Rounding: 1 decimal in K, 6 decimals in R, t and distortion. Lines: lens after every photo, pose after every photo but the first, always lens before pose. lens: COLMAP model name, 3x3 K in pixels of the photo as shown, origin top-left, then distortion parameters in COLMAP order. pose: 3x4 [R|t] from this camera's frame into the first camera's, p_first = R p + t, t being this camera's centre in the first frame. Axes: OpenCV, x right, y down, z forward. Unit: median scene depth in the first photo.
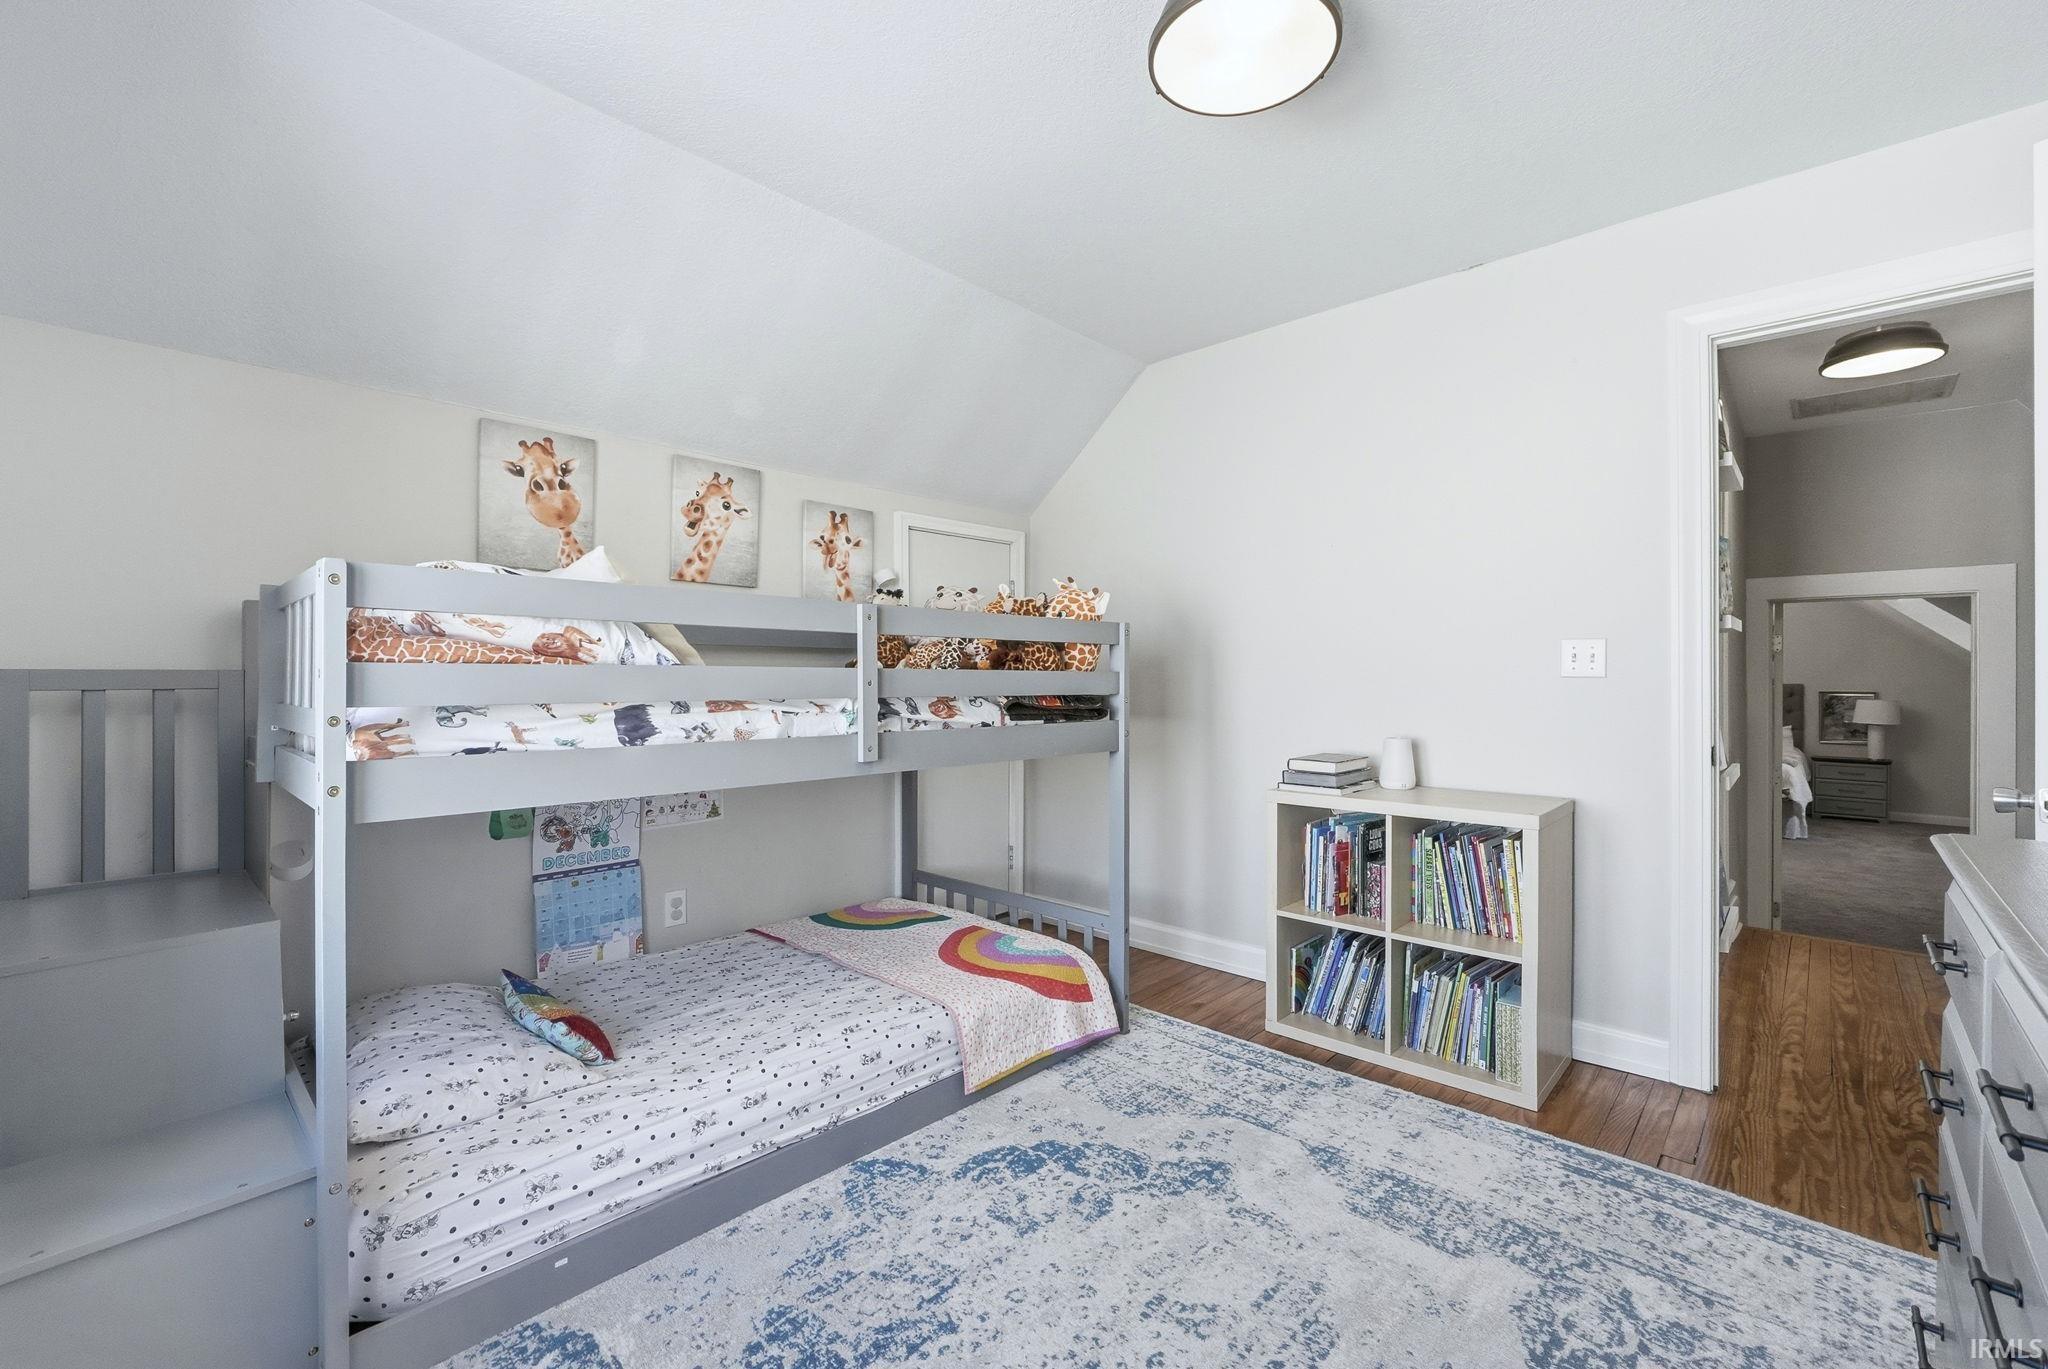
lens RADIAL K [[880.8, 0, 1029.7], [0, 880.8, 671.0], [0, 0, 1]] dist [-0.009907, 0.000336]
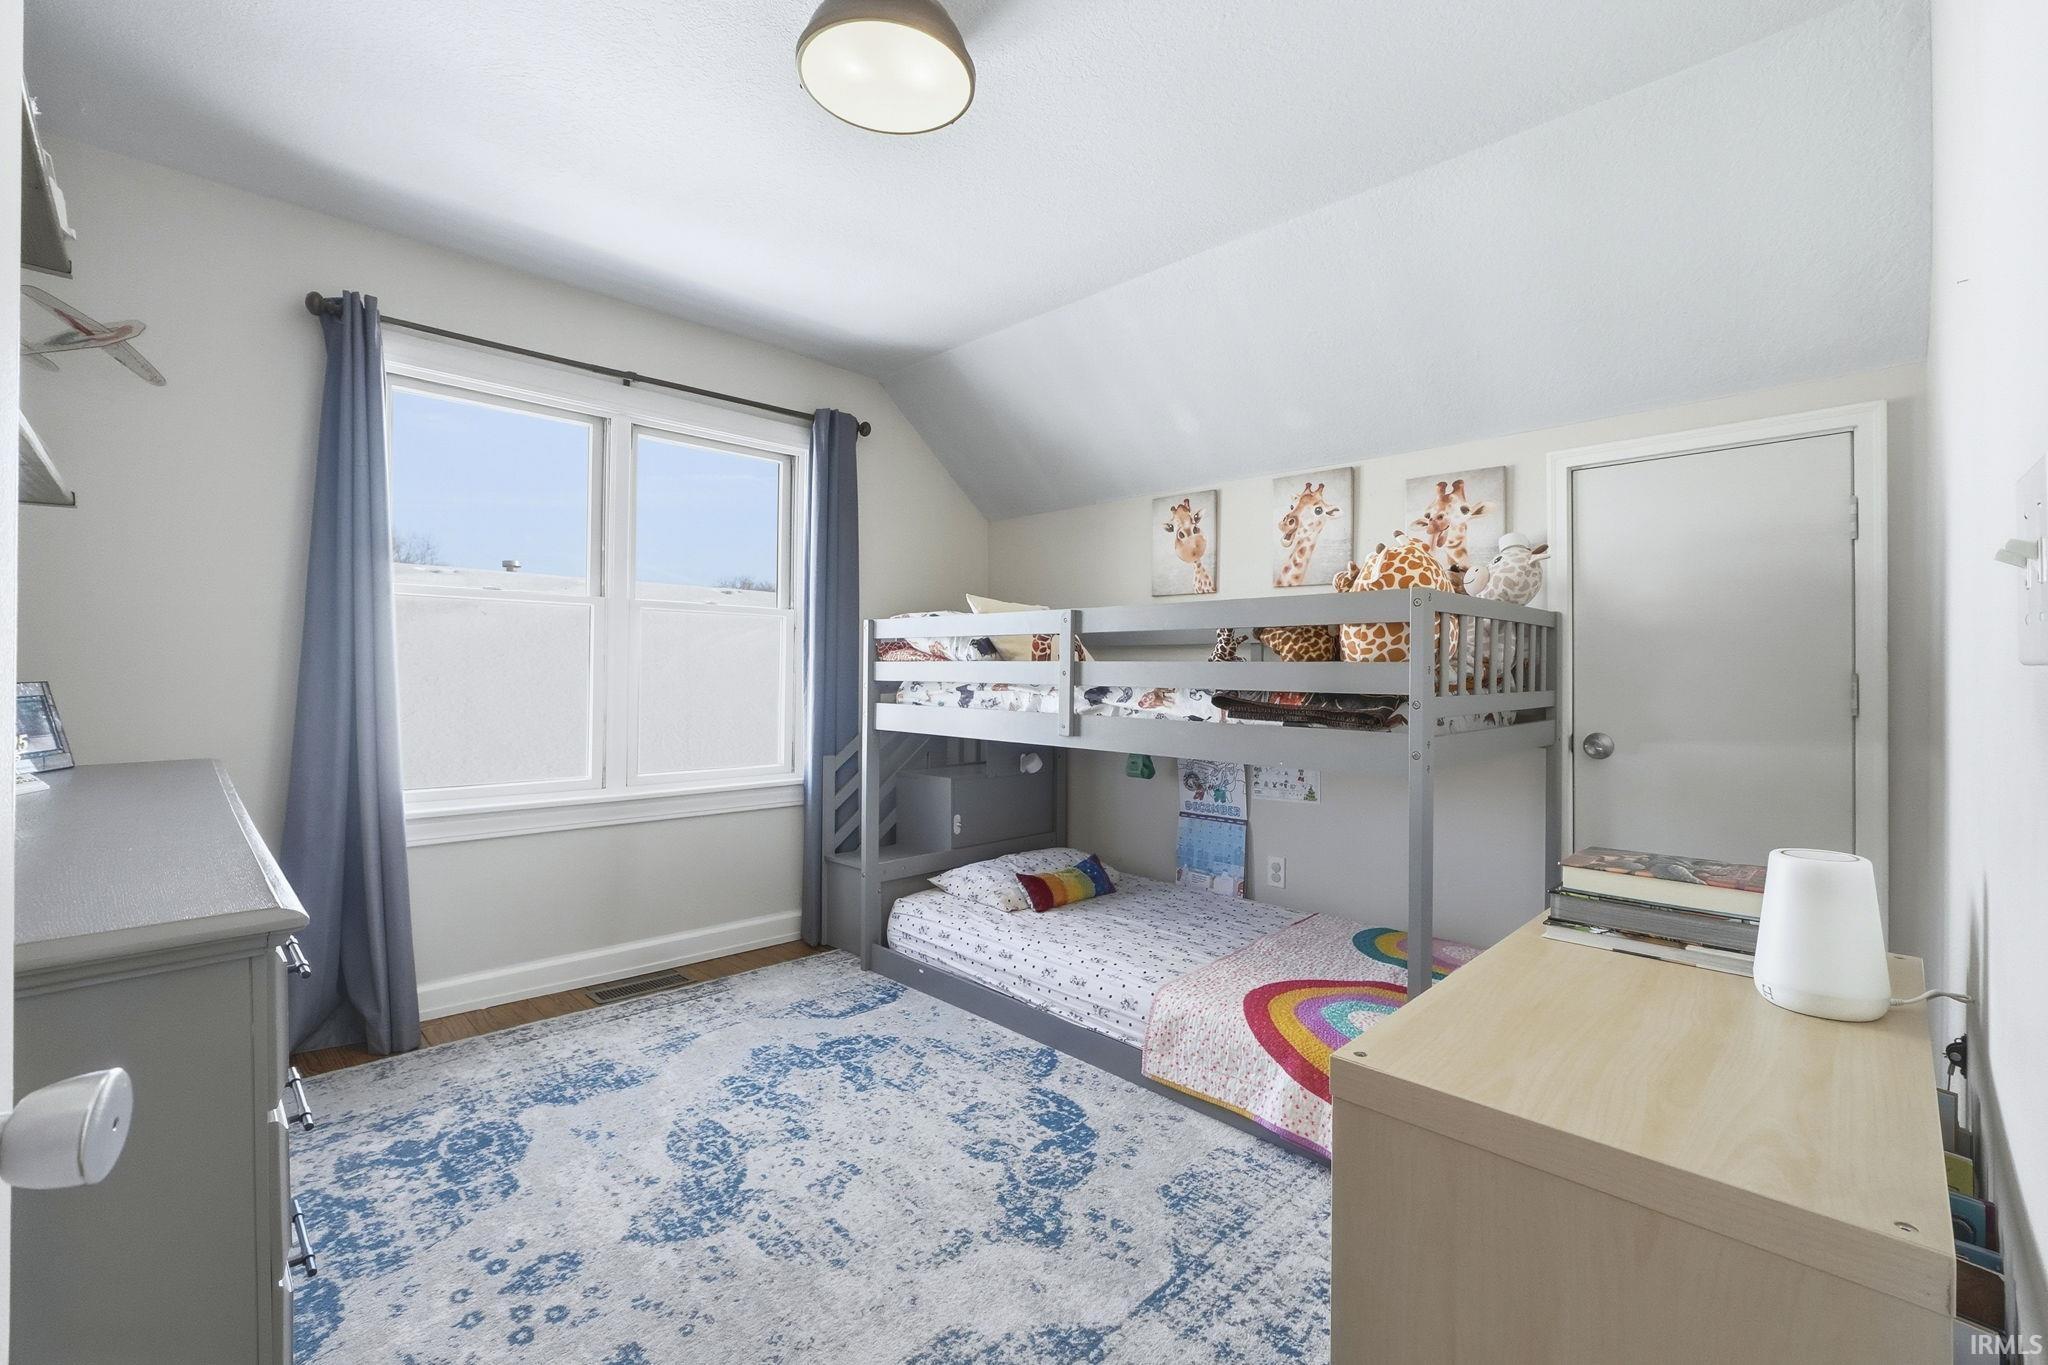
lens RADIAL K [[881.1, 0, 1020.1], [0, 881.1, 664.6], [0, 0, 1]] dist [-0.012009, 0.000848]
pose [[-0.053124, -0.009685, -0.998541, 0.900621], [-0.002204, 0.999952, -0.009582, 0.011724], [0.998585, 0.001692, -0.053143, 0.849426]]
